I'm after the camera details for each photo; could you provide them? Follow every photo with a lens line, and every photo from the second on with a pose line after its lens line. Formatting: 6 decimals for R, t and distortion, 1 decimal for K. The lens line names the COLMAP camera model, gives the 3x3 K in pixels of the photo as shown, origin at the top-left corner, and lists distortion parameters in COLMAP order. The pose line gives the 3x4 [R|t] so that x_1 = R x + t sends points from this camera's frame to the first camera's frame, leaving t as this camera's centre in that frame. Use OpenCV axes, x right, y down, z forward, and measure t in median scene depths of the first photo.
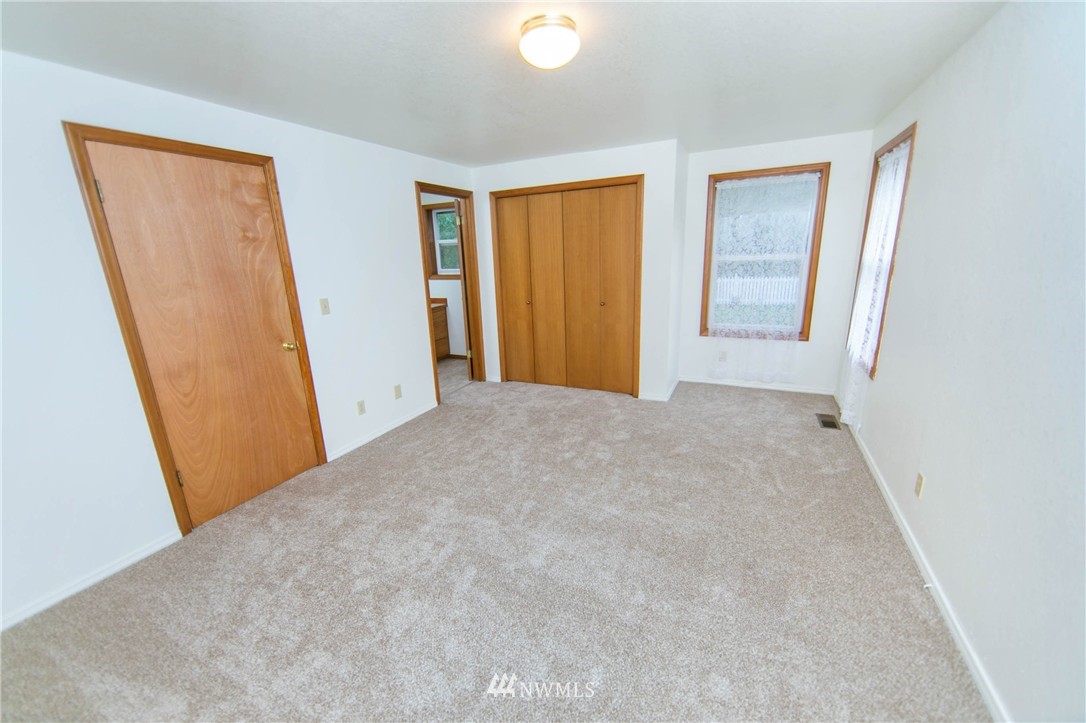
lens RADIAL K [[426.8, 0, 532.5], [0, 426.8, 366.6], [0, 0, 1]] dist [-0.000678, -0.000992]
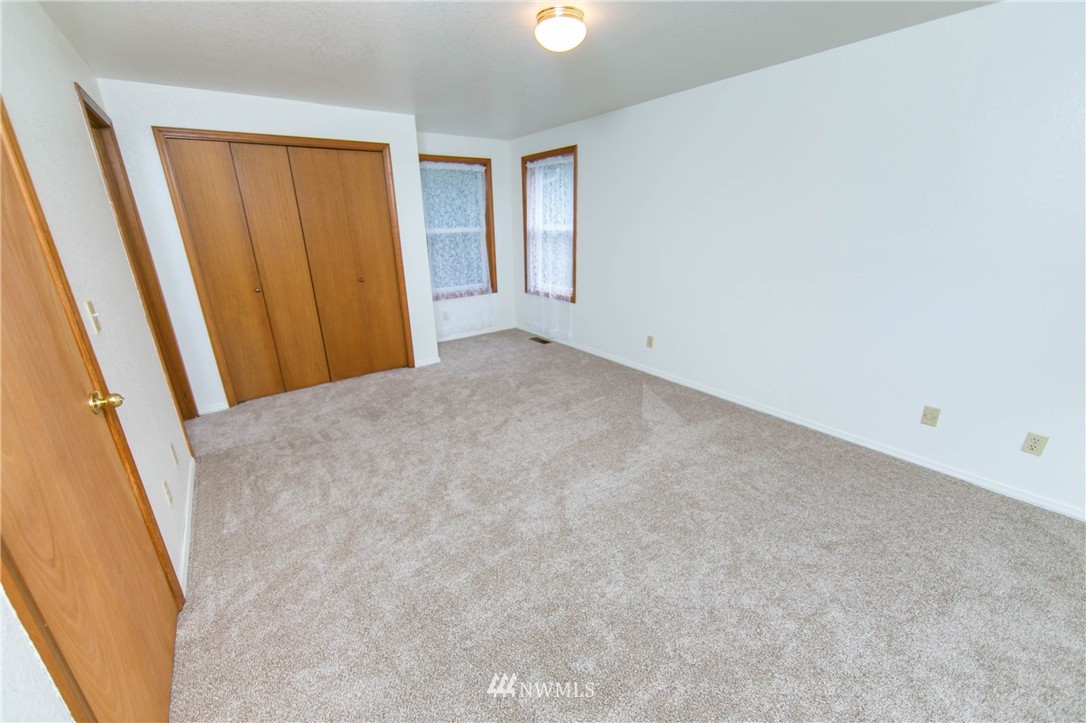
lens RADIAL K [[426.8, 0, 535.8], [0, 426.8, 360.8], [0, 0, 1]] dist [-0.000678, -0.000992]
pose [[0.466021, -0.253105, 0.847799, -0.490725], [0.238462, 0.958682, 0.155130, -0.031596], [-0.852033, 0.129874, 0.507121, 0.233886]]
